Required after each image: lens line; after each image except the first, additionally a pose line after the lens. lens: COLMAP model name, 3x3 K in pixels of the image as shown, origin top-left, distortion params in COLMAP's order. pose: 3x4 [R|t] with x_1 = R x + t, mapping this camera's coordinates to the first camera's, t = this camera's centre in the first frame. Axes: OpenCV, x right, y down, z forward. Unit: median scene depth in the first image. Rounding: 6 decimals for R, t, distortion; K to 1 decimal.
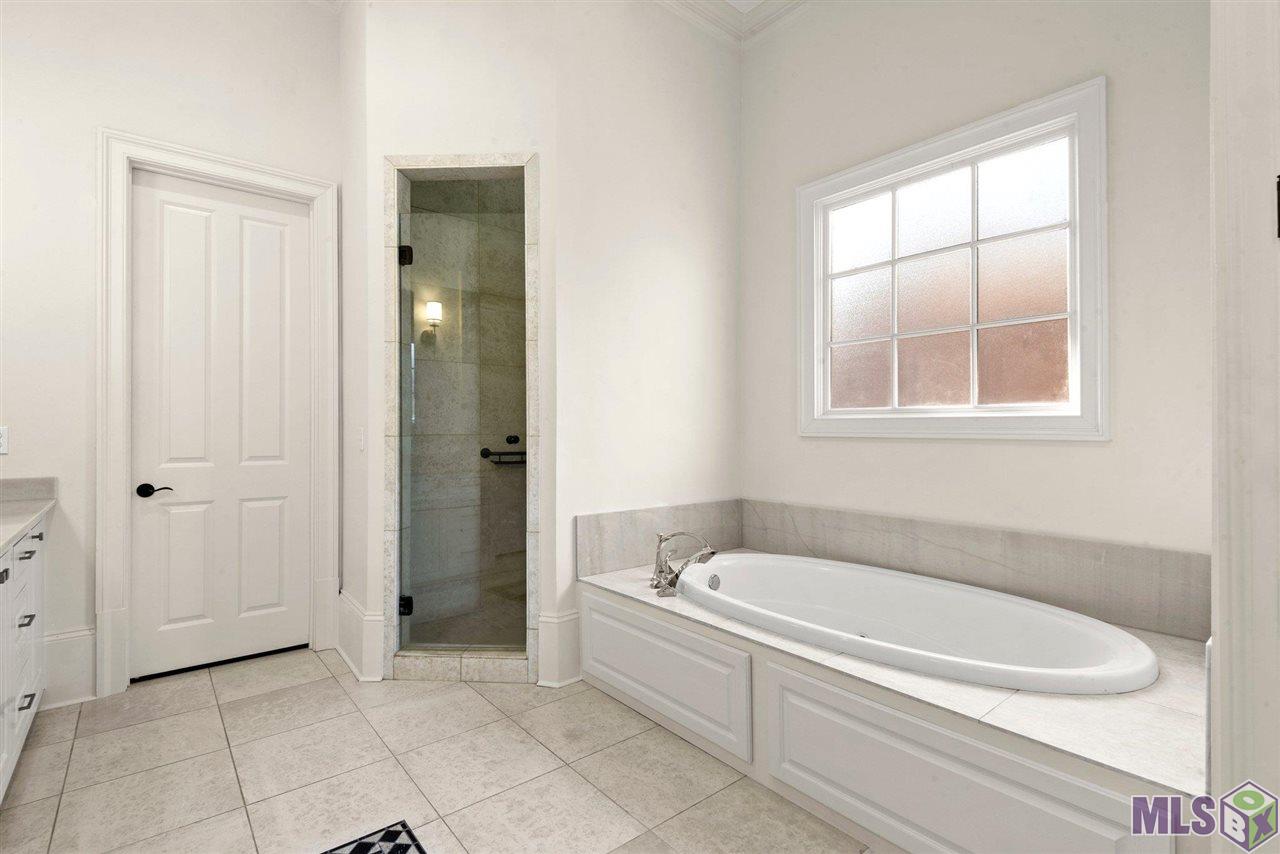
lens RADIAL K [[598.0, 0, 647.8], [0, 598.0, 426.4], [0, 0, 1]] dist [0.025478, -0.012137]
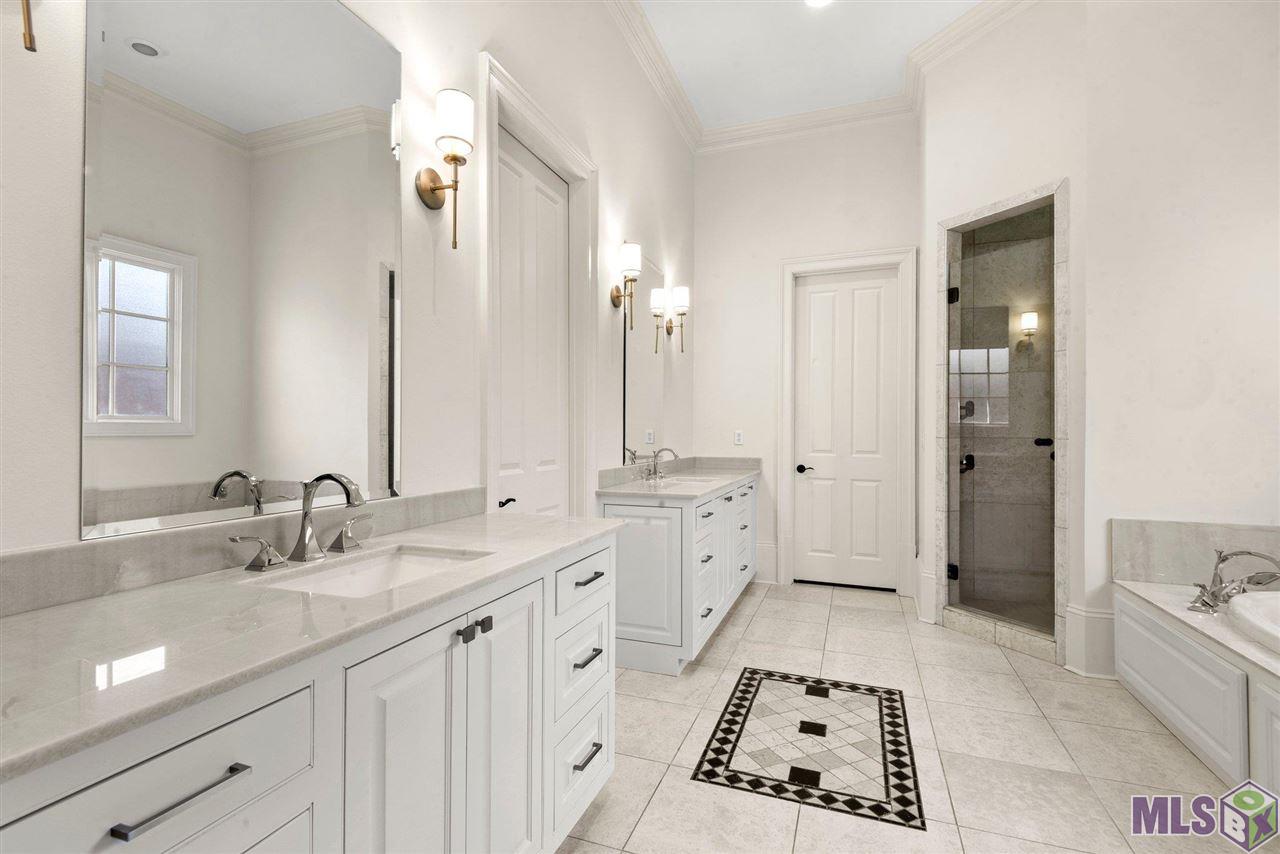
lens RADIAL K [[598.0, 0, 639.7], [0, 598.0, 425.9], [0, 0, 1]] dist [0.025478, -0.012137]
pose [[0.501238, -0.006825, -0.865283, 0.374075], [0.000134, 0.999969, -0.007810, 0.000246], [0.865309, 0.003798, 0.501224, -0.212151]]
